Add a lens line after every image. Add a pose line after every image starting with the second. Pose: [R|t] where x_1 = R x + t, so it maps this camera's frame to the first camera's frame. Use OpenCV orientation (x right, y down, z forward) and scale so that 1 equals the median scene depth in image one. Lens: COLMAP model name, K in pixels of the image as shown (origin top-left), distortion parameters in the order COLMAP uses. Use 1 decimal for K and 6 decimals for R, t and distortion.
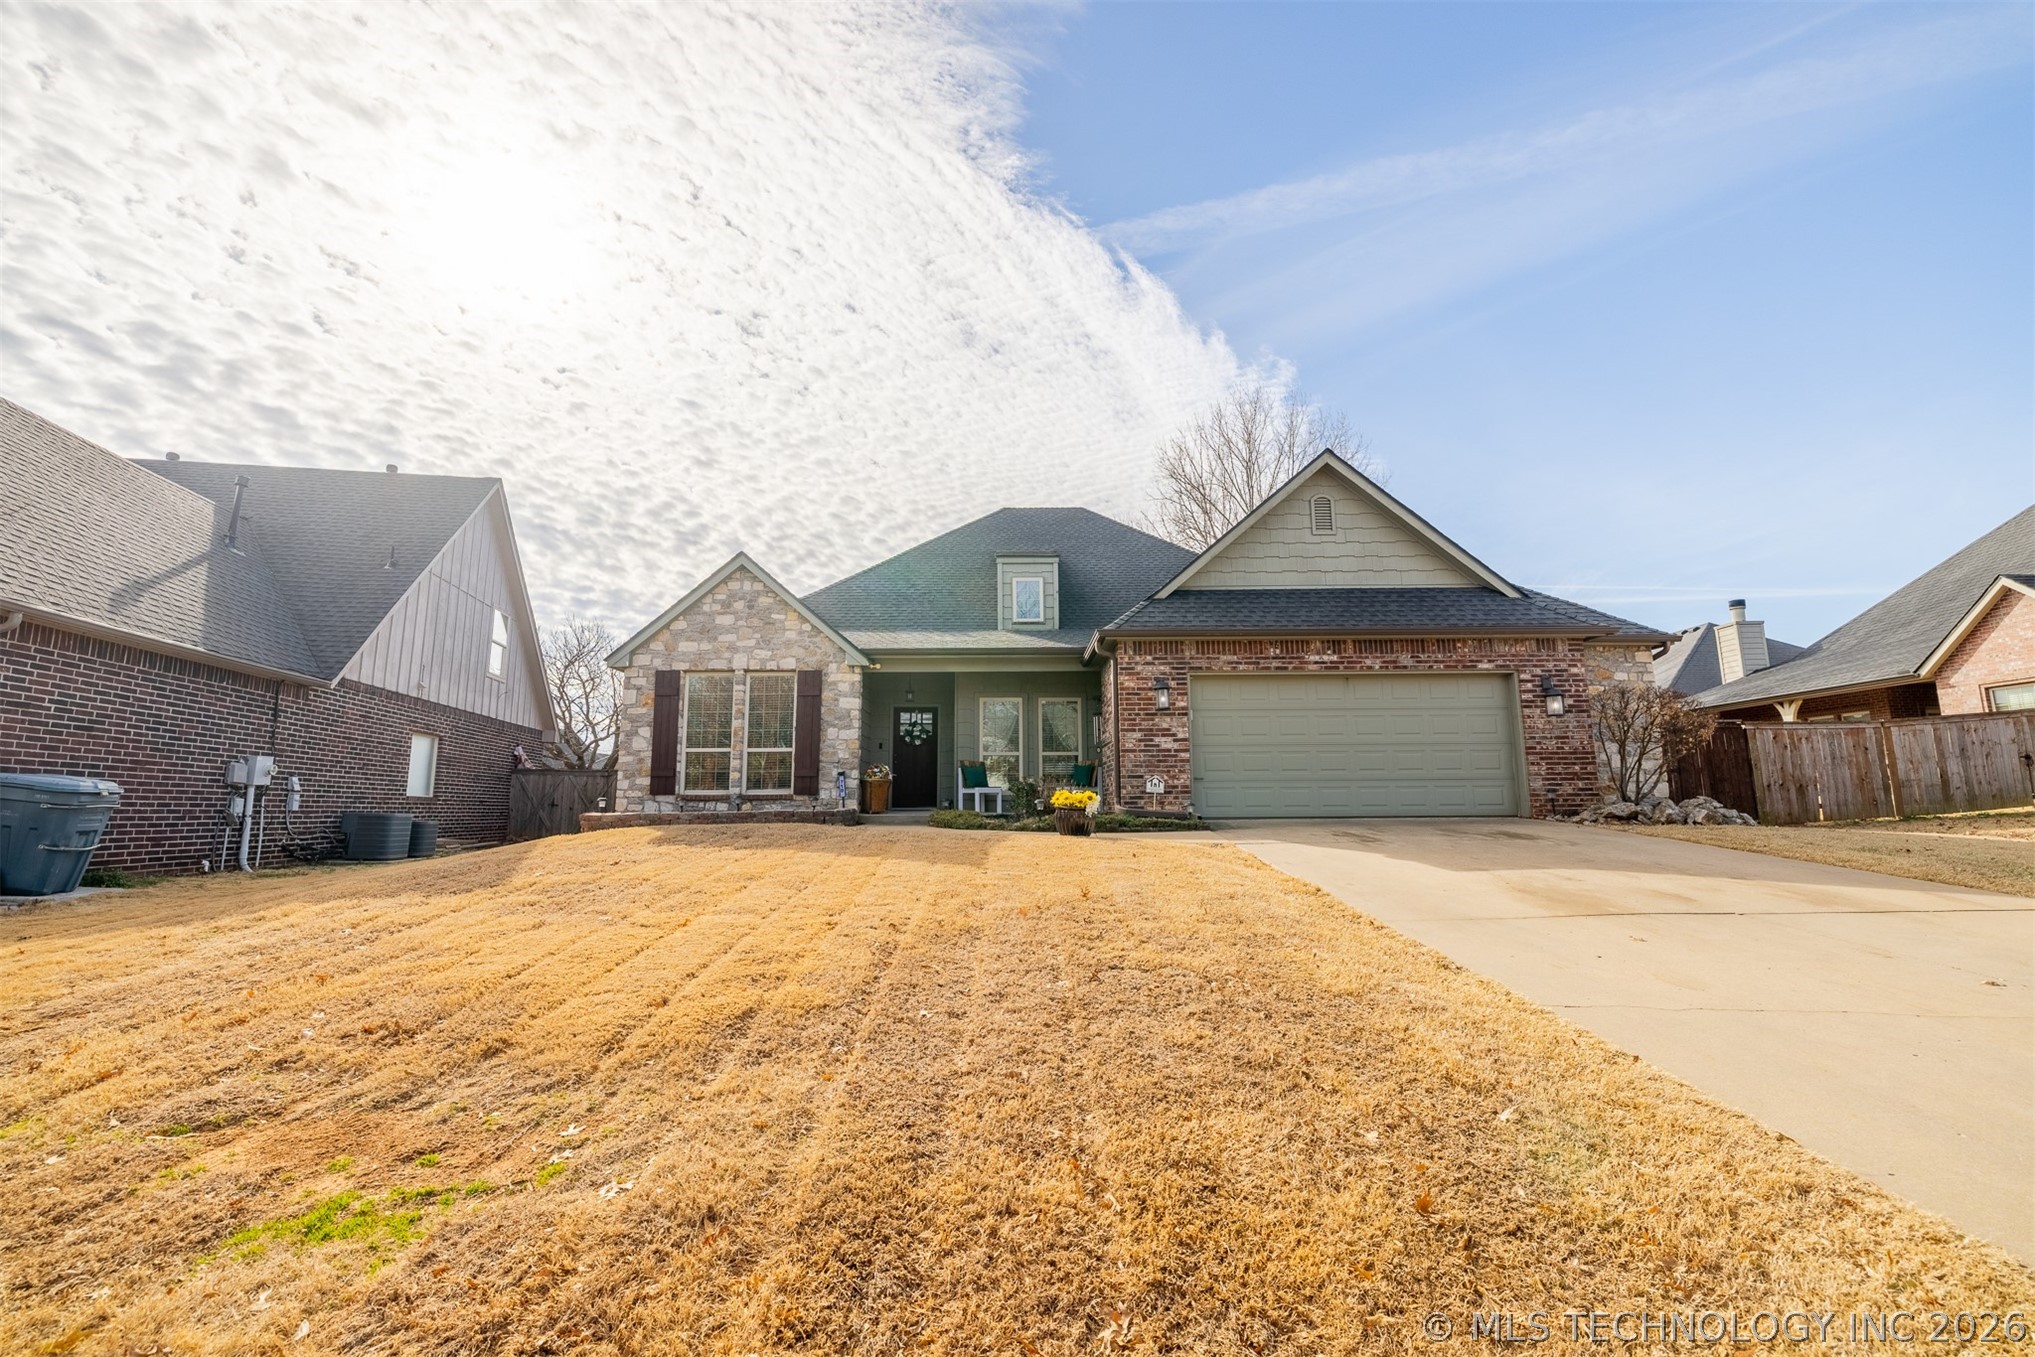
lens RADIAL K [[879.7, 0, 996.8], [0, 879.7, 664.0], [0, 0, 1]] dist [0.003064, -0.002090]
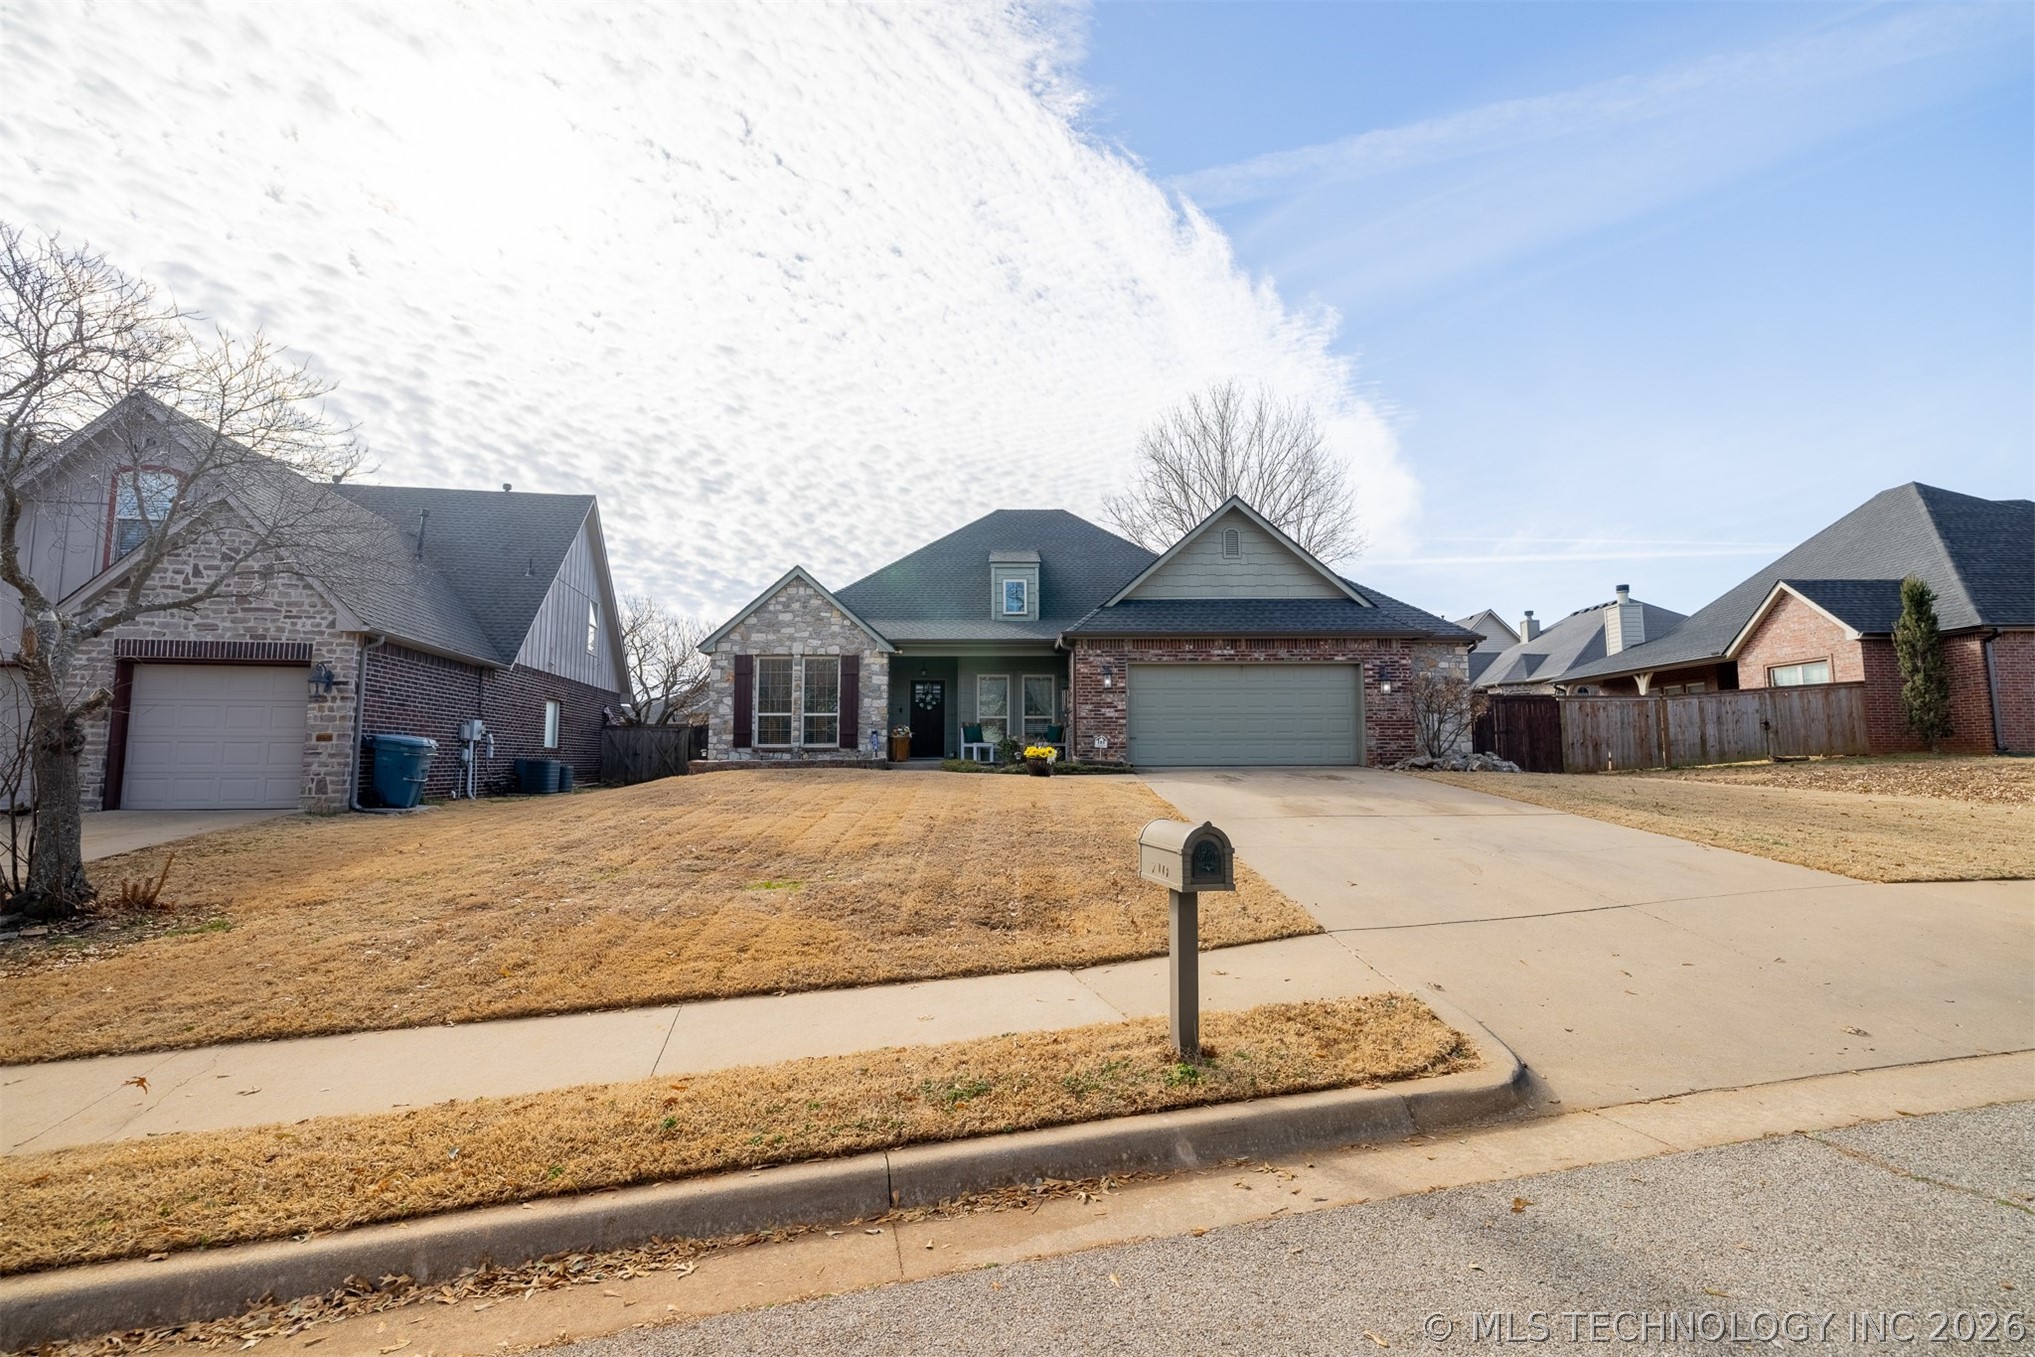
lens RADIAL K [[879.7, 0, 988.7], [0, 879.7, 661.9], [0, 0, 1]] dist [0.003064, -0.002090]
pose [[0.999987, 0.004707, 0.002036, -0.004124], [-0.004810, 0.998545, 0.053705, -0.055538], [-0.001780, -0.053714, 0.998555, -0.335803]]
